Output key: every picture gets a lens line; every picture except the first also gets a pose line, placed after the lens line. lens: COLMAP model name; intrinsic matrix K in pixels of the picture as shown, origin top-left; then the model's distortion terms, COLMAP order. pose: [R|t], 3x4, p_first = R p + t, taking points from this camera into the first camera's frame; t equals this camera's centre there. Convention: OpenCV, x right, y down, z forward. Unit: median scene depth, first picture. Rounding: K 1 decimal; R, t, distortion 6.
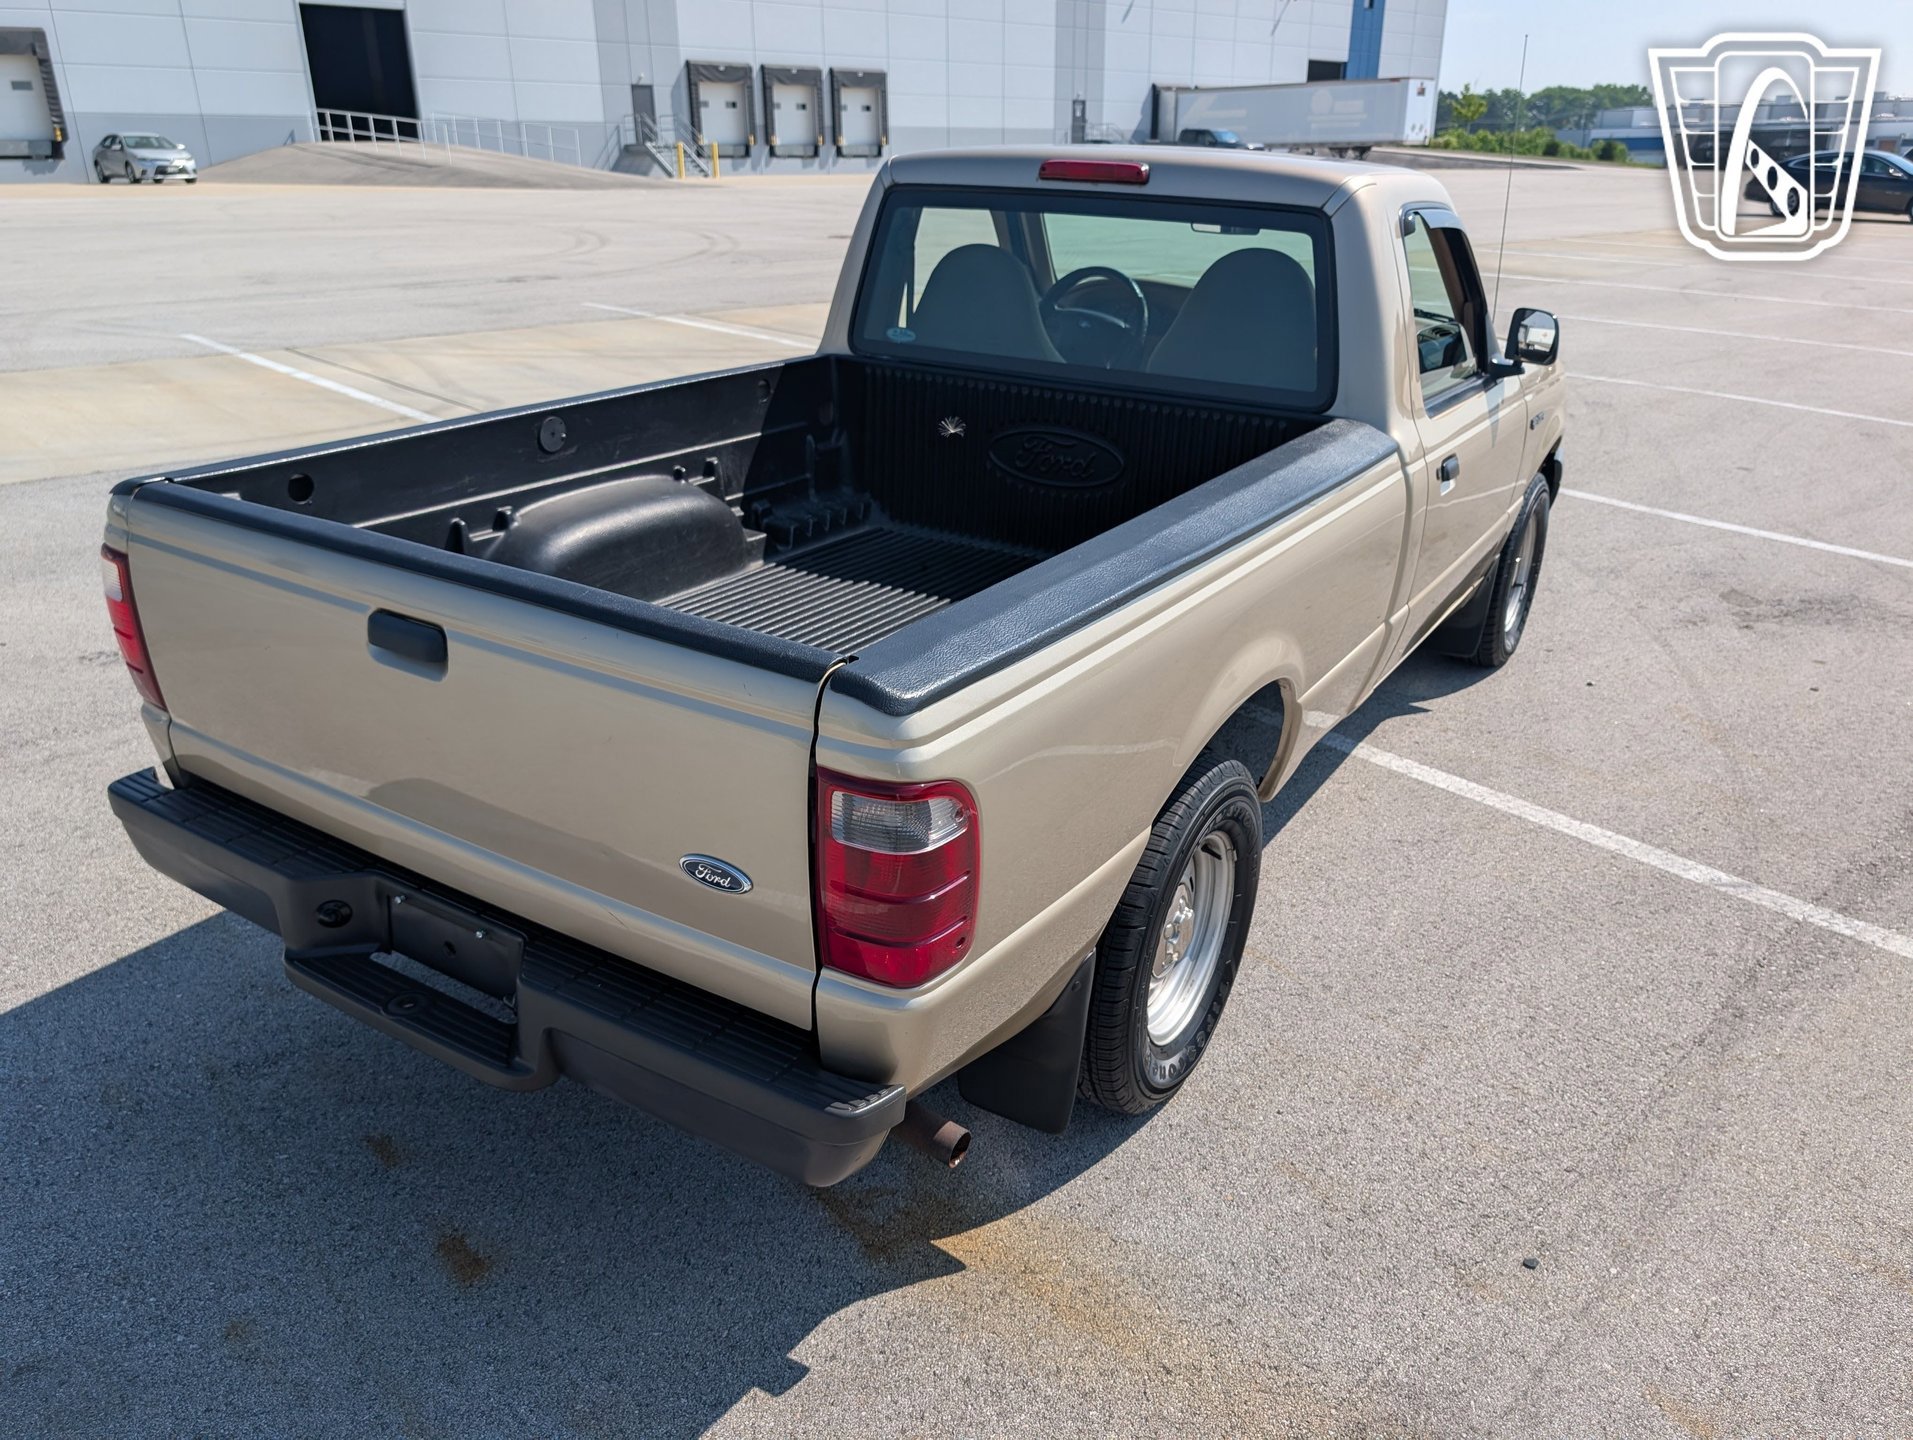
lens RADIAL K [[1387.2, 0, 956.5], [0, 1387.2, 720.0], [0, 0, 1]] dist [0.007403, -0.003651]
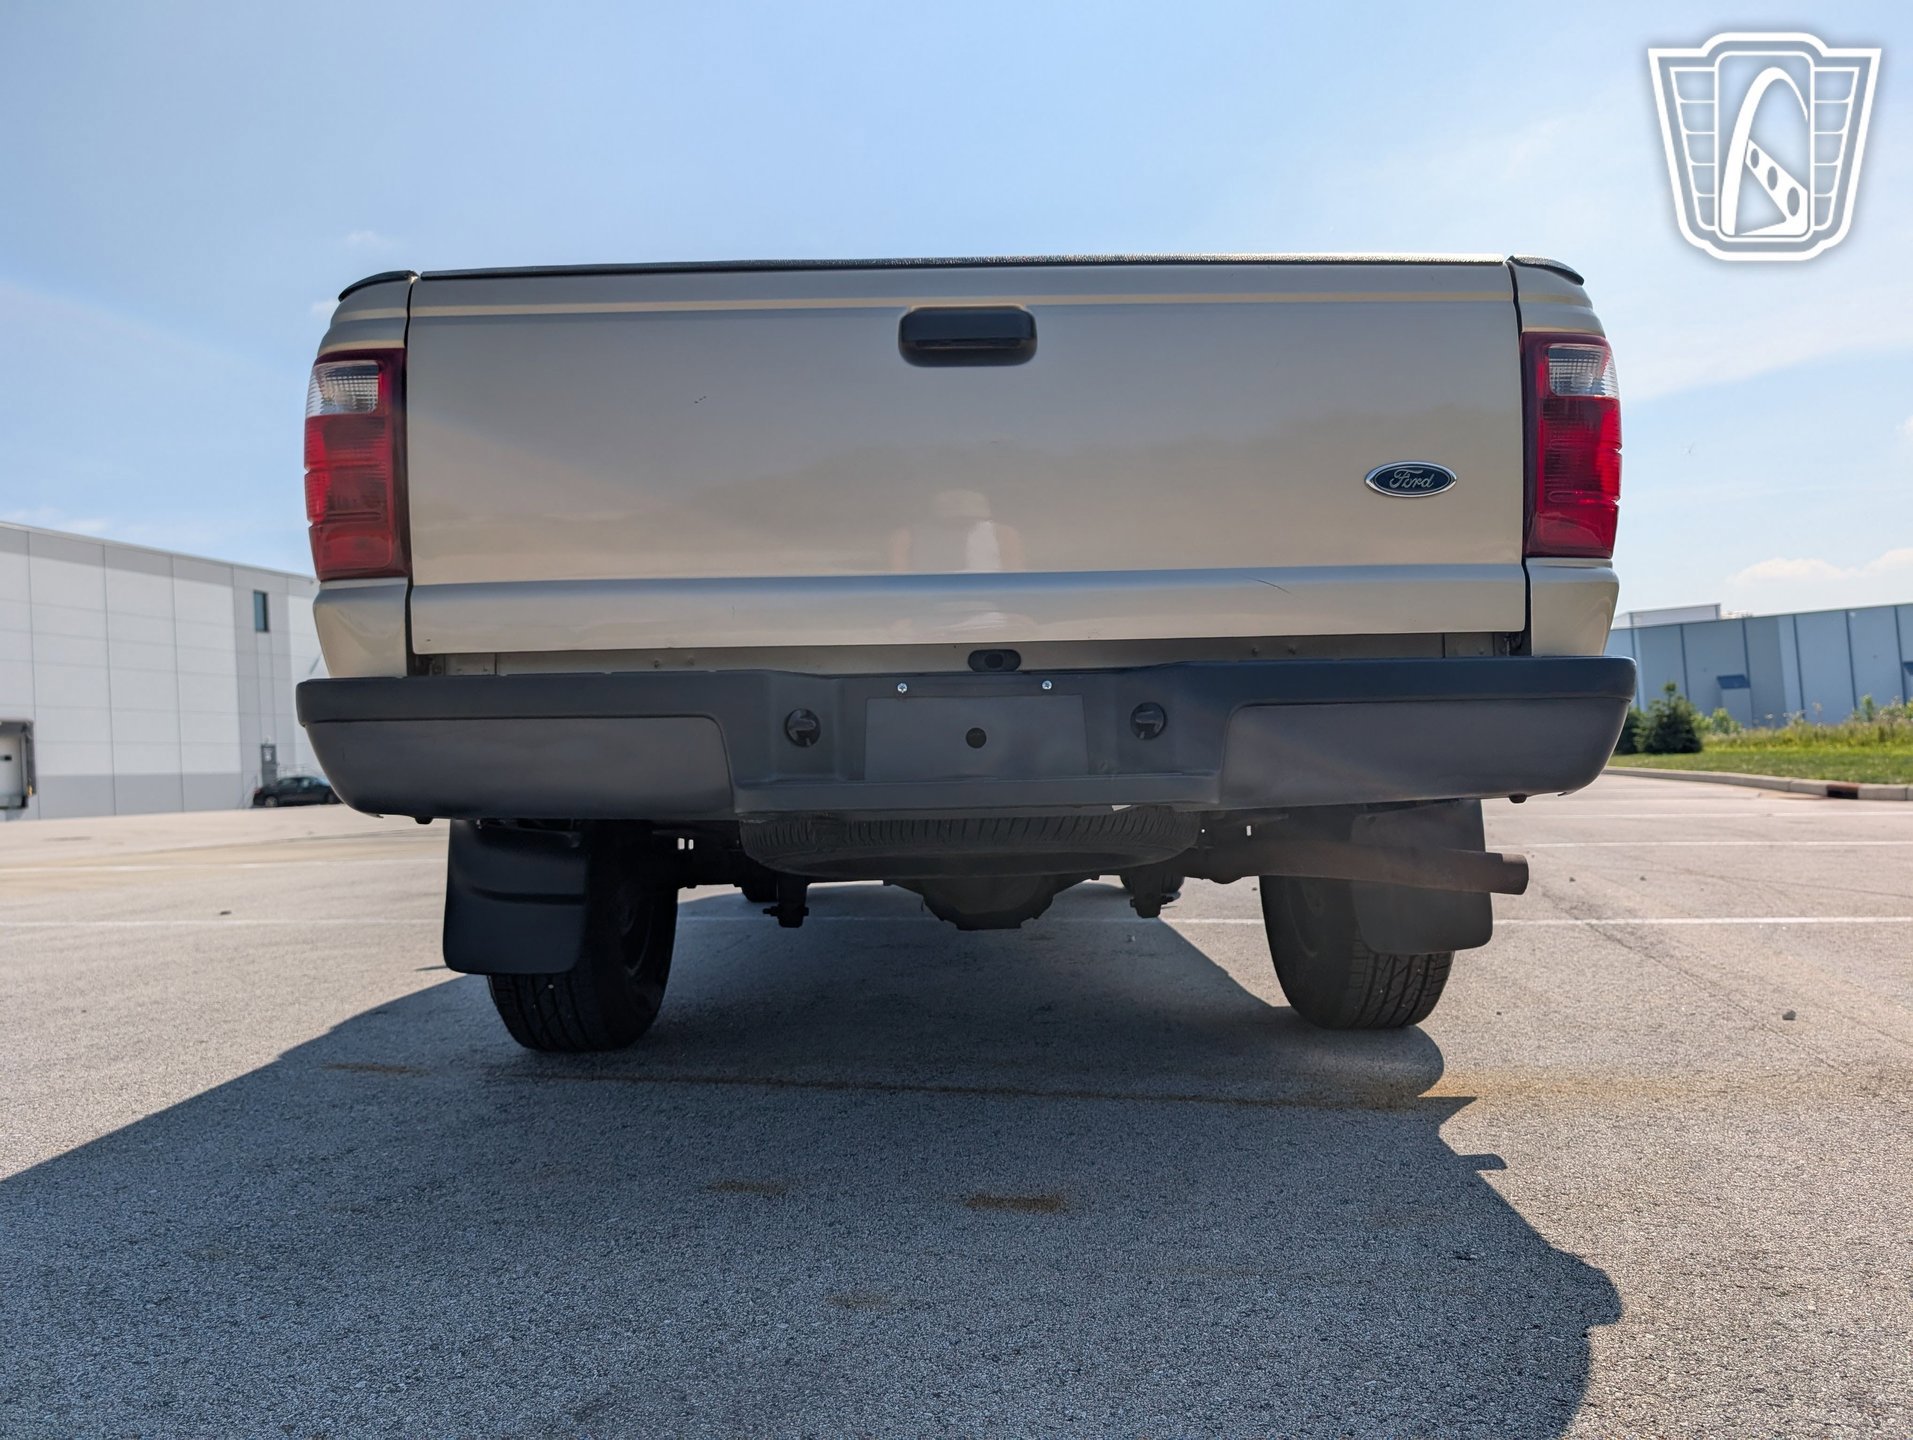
lens RADIAL K [[1385.2, 0, 979.3], [0, 1385.2, 724.2], [0, 0, 1]] dist [0.007221, -0.003085]
pose [[0.840116, -0.028229, 0.541672, -0.631051], [0.256290, 0.900793, -0.350554, 0.347275], [-0.478038, 0.433331, 0.764005, 0.307551]]
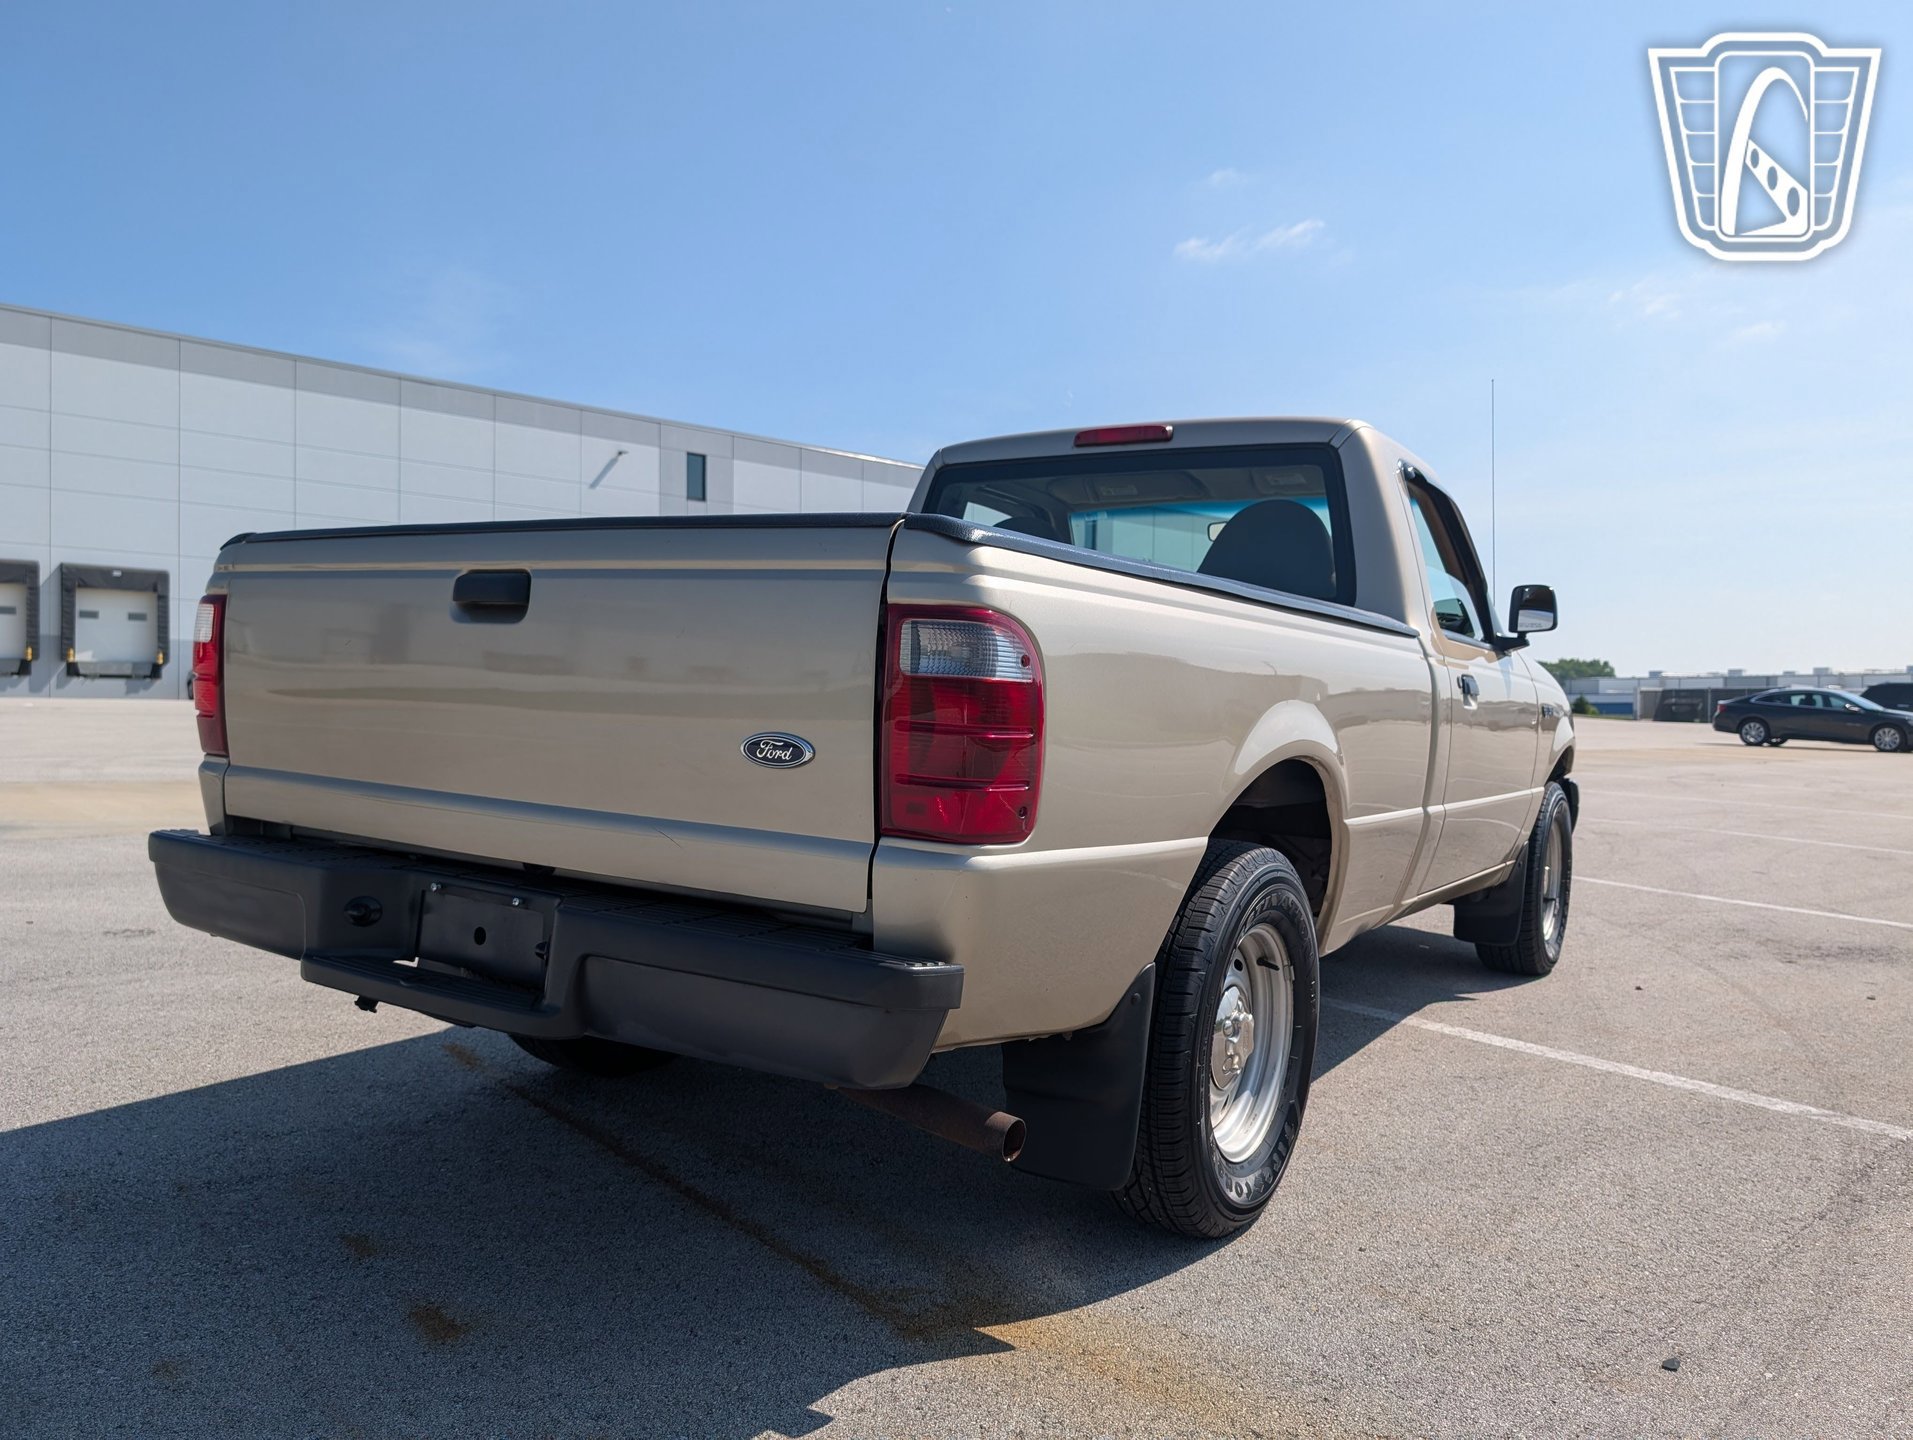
lens RADIAL K [[1381.3, 0, 966.7], [0, 1381.3, 731.3], [0, 0, 1]] dist [0.018196, -0.017941]
pose [[0.999838, 0.016360, -0.007559, -0.019607], [-0.017987, 0.932037, -0.361917, 0.296014], [0.001124, 0.361994, 0.932180, 0.048394]]
